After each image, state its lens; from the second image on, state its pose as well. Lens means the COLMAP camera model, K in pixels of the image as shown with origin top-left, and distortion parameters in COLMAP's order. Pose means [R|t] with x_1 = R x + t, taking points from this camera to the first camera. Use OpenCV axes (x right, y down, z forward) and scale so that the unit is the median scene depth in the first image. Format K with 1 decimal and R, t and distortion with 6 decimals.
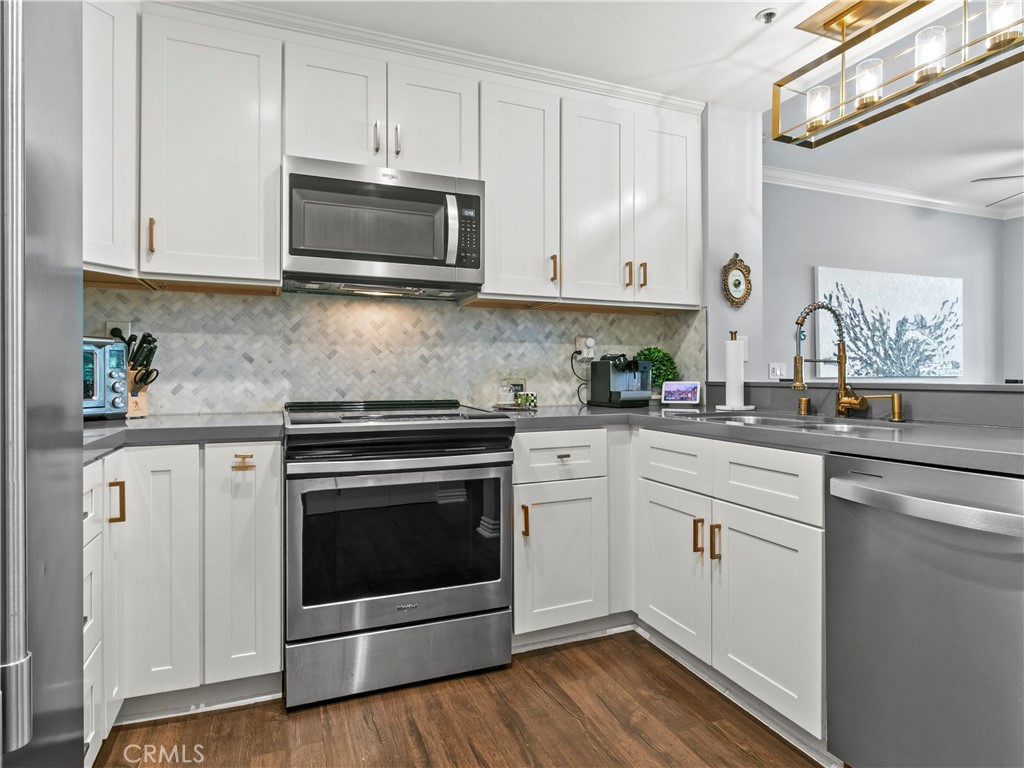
lens RADIAL K [[586.5, 0, 513.3], [0, 586.5, 374.9], [0, 0, 1]] dist [-0.001362, -0.000808]
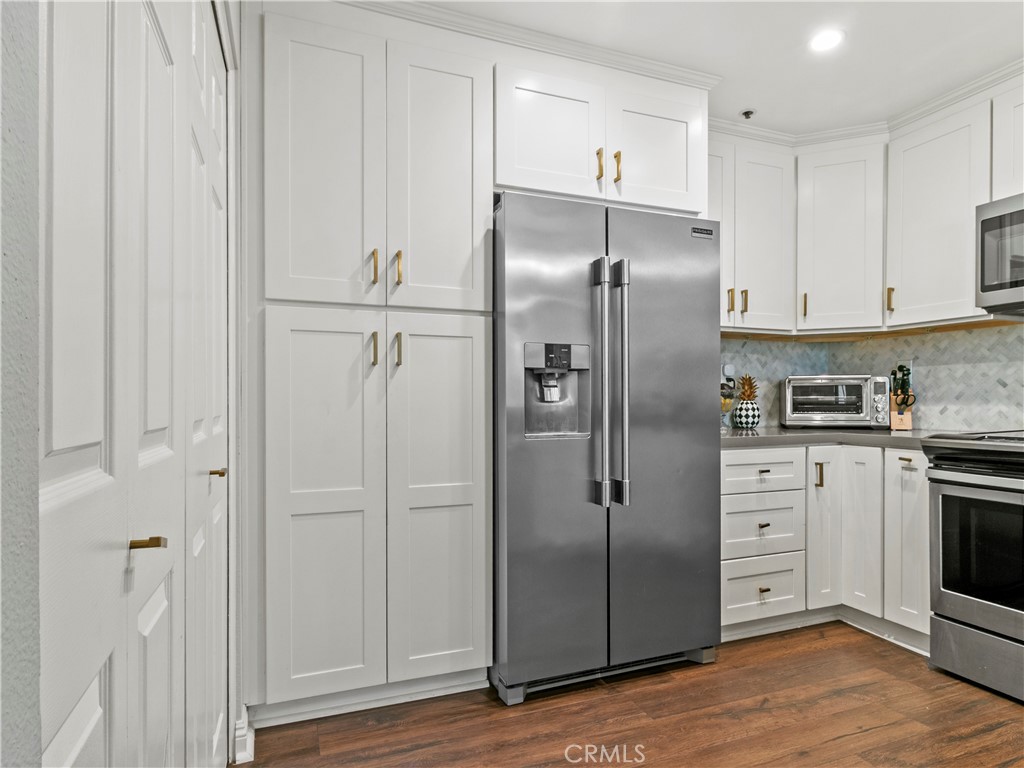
lens RADIAL K [[587.4, 0, 510.7], [0, 587.4, 402.4], [0, 0, 1]] dist [0.000836, 0.000002]
pose [[-0.015597, -0.000220, -0.999878, 0.693952], [0.003696, 0.999993, -0.000277, 0.004641], [0.999872, -0.003700, -0.015596, 0.097721]]
